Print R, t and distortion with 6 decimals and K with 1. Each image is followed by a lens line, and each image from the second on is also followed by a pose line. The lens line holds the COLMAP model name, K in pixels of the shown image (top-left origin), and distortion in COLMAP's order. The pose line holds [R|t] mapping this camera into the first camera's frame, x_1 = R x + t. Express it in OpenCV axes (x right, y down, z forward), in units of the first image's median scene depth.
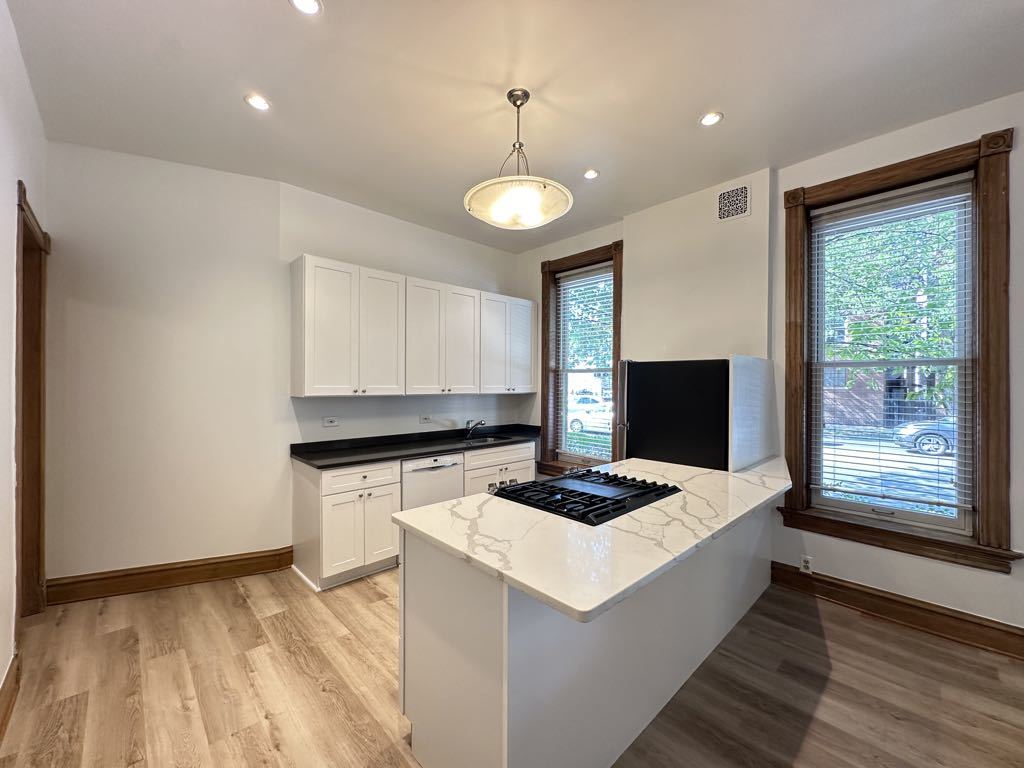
lens RADIAL K [[408.2, 0, 511.3], [0, 408.2, 383.2], [0, 0, 1]] dist [-0.001952, 0.000035]
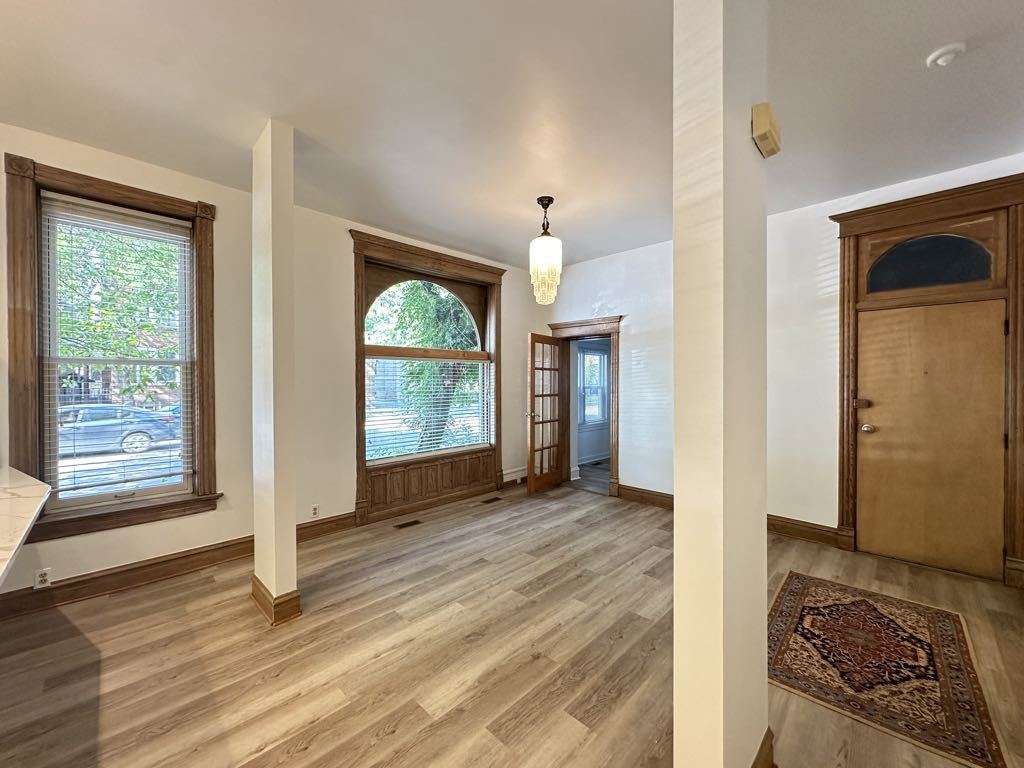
lens RADIAL K [[408.2, 0, 513.5], [0, 408.2, 384.3], [0, 0, 1]] dist [-0.001952, 0.000035]
pose [[-0.028629, -0.012657, 0.999510, -0.193738], [-0.001143, 0.999920, 0.012630, -0.001982], [-0.999589, -0.000781, -0.028642, -0.024031]]
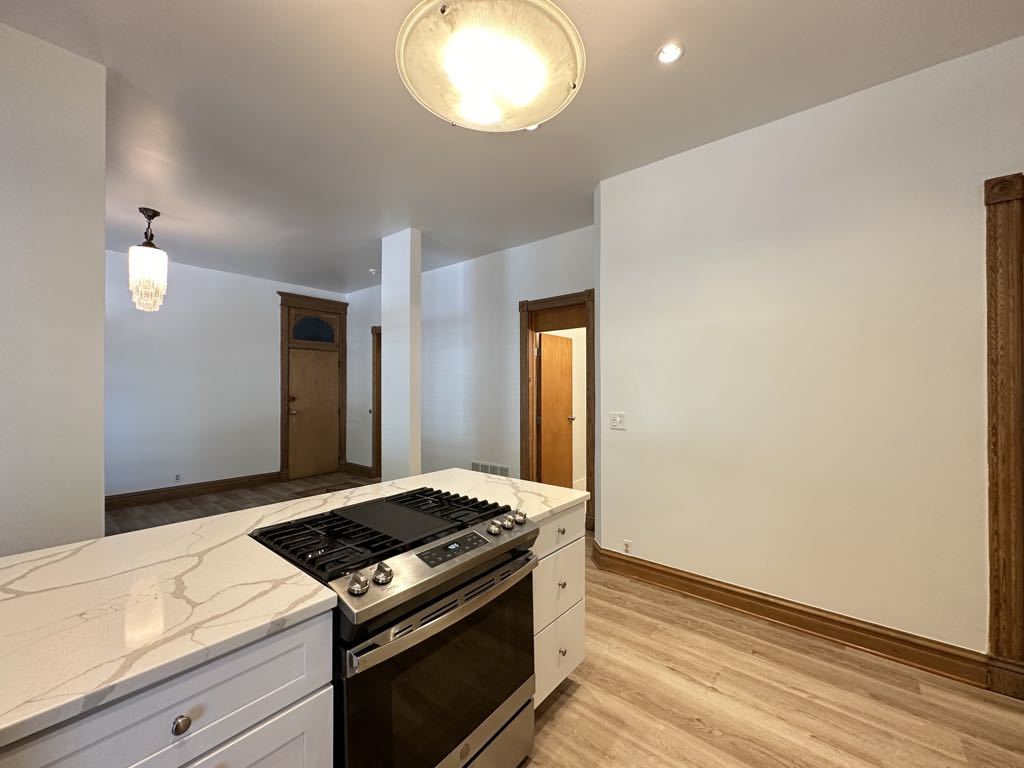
lens RADIAL K [[408.2, 0, 511.2], [0, 408.2, 384.1], [0, 0, 1]] dist [-0.001952, 0.000035]
pose [[-0.992658, -0.004592, -0.120866, 0.041709], [-0.003216, 0.999928, -0.011575, 0.010706], [0.120910, -0.011101, -0.992601, 1.139772]]
